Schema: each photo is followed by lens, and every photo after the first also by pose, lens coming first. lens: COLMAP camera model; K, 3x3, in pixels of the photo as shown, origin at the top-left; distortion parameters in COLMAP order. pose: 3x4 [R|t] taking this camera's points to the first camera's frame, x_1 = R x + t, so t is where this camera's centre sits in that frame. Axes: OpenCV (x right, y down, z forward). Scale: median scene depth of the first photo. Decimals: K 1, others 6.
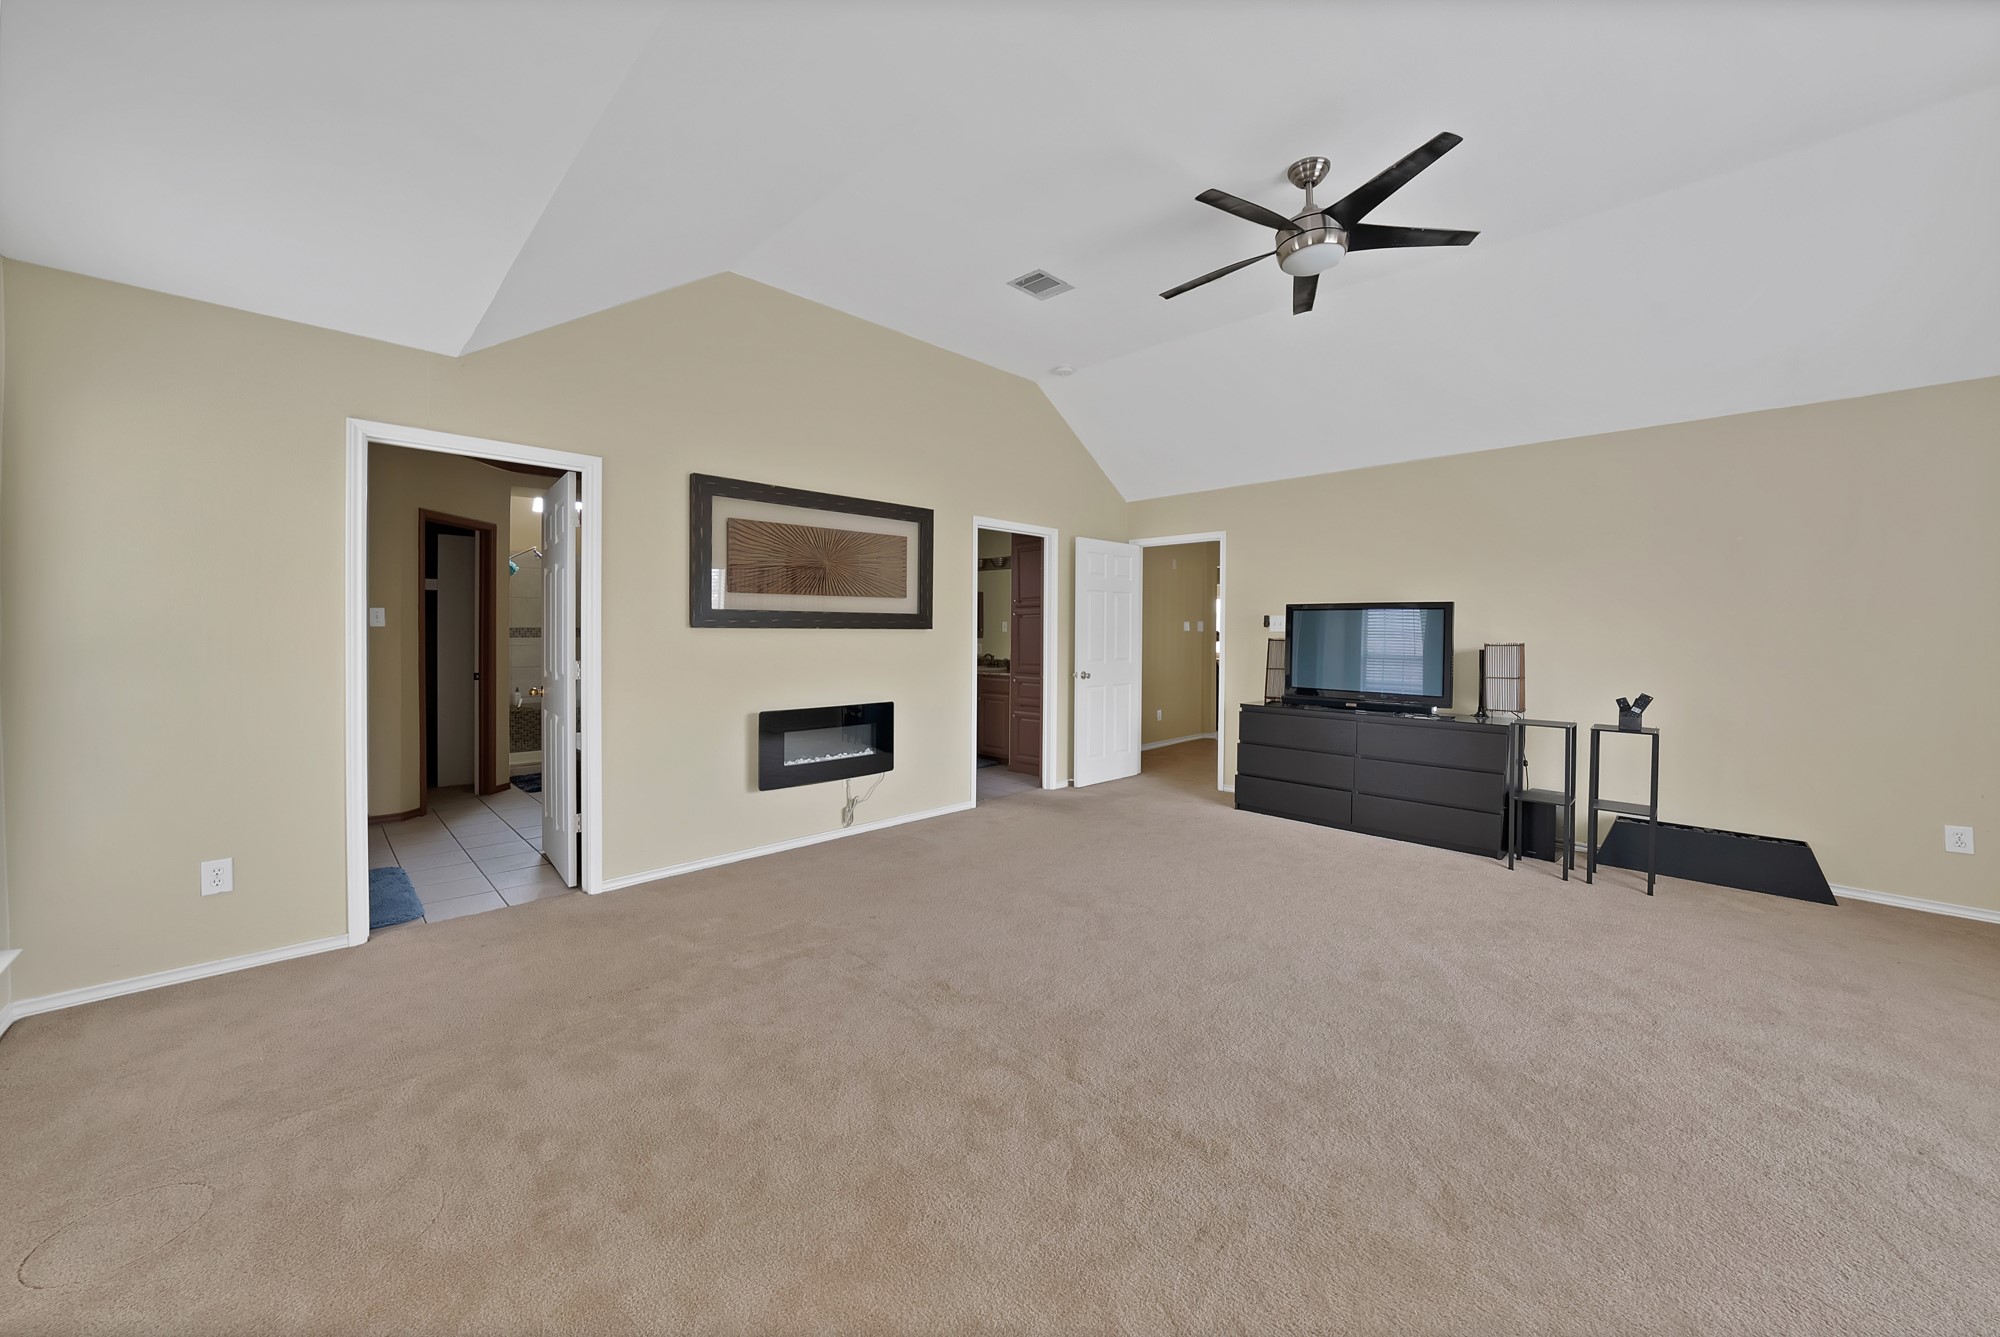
lens RADIAL K [[716.8, 0, 999.8], [0, 716.8, 642.9], [0, 0, 1]] dist [-0.024069, 0.005270]
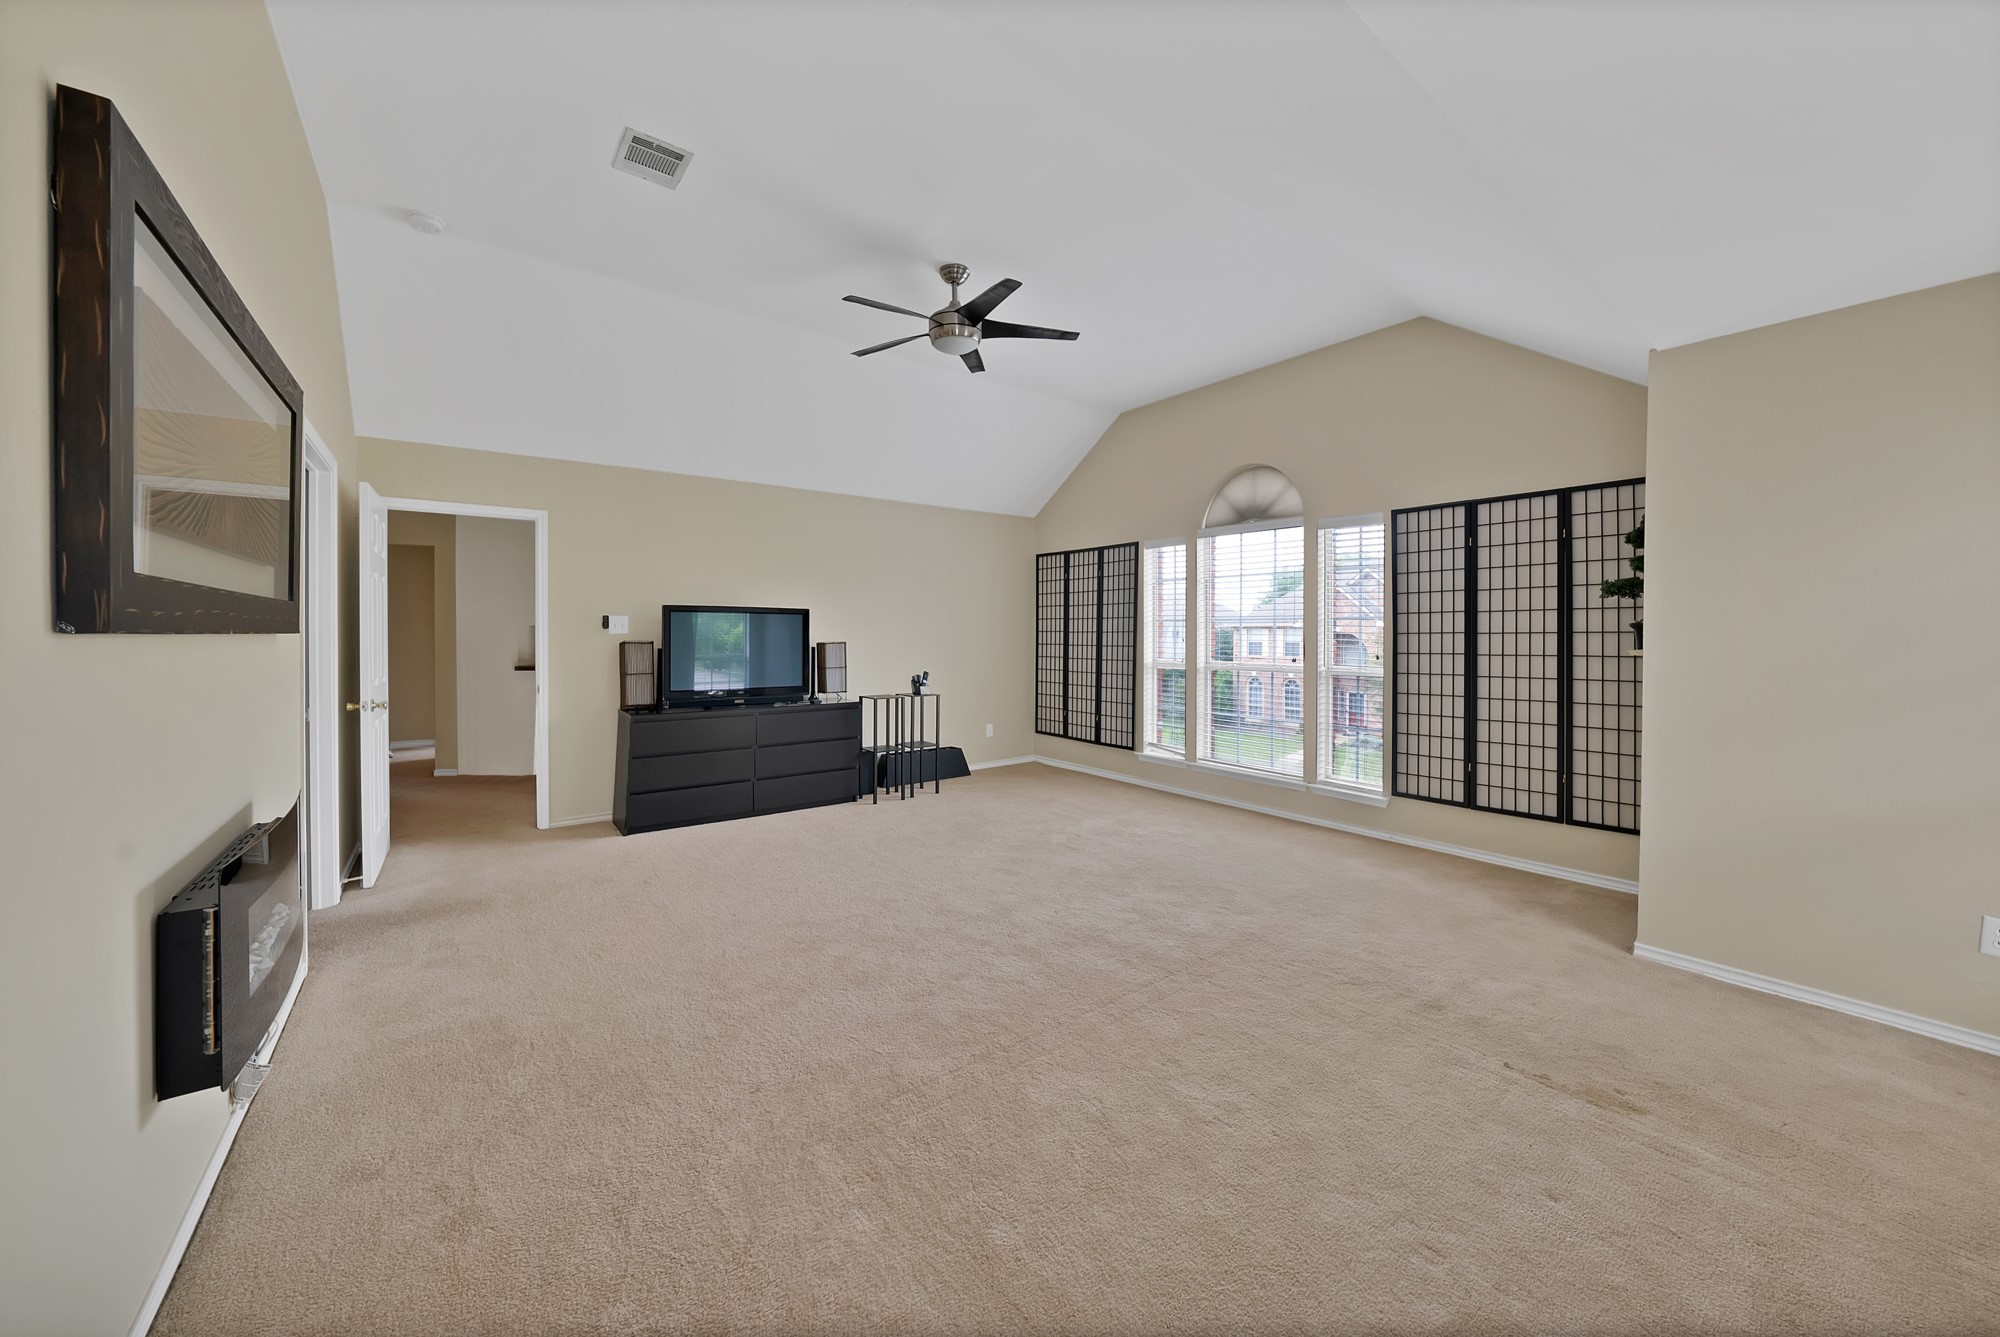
lens RADIAL K [[716.8, 0, 999.8], [0, 716.8, 642.9], [0, 0, 1]] dist [-0.024069, 0.005270]
pose [[0.132793, -0.018283, 0.990975, -0.651025], [0.017006, 0.999725, 0.016165, -0.015411], [-0.990998, 0.014706, 0.133067, 0.590483]]
